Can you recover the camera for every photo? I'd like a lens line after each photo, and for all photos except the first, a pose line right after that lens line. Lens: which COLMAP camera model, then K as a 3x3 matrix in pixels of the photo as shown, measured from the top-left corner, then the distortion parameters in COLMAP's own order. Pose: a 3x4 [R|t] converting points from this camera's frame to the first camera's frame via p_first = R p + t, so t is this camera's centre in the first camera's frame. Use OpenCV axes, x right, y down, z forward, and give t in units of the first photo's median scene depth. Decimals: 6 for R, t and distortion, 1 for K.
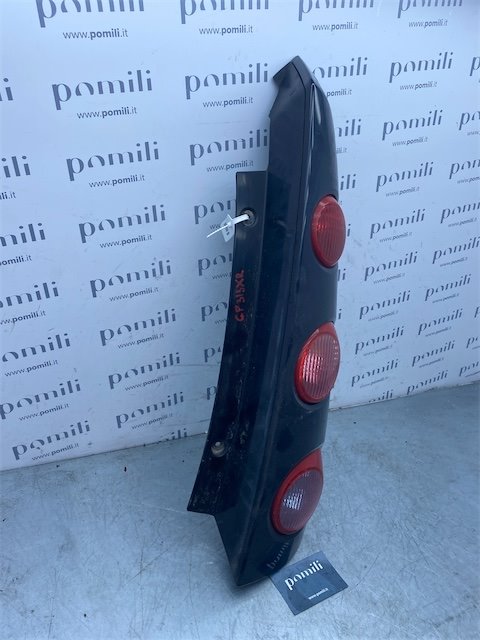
lens RADIAL K [[489.0, 0, 230.8], [0, 489.0, 316.0], [0, 0, 1]] dist [0.003394, -0.007433]
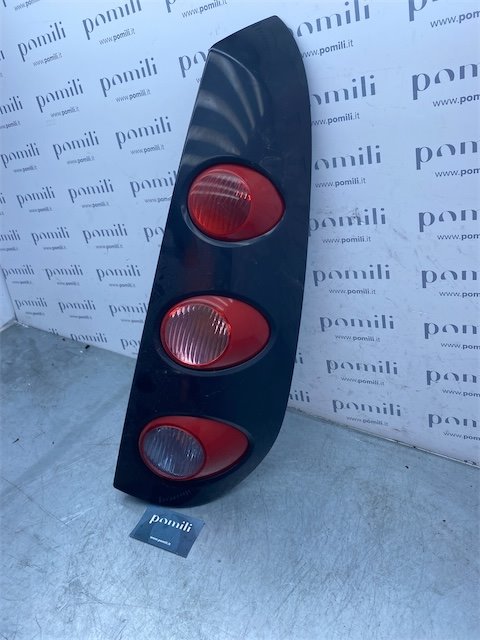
lens RADIAL K [[489.0, 0, 236.7], [0, 489.0, 318.8], [0, 0, 1]] dist [0.003394, -0.007433]
pose [[0.593111, 0.262992, -0.760956, 0.904241], [-0.241183, 0.959779, 0.143721, -0.084666], [0.768147, 0.098287, 0.632685, 0.381624]]
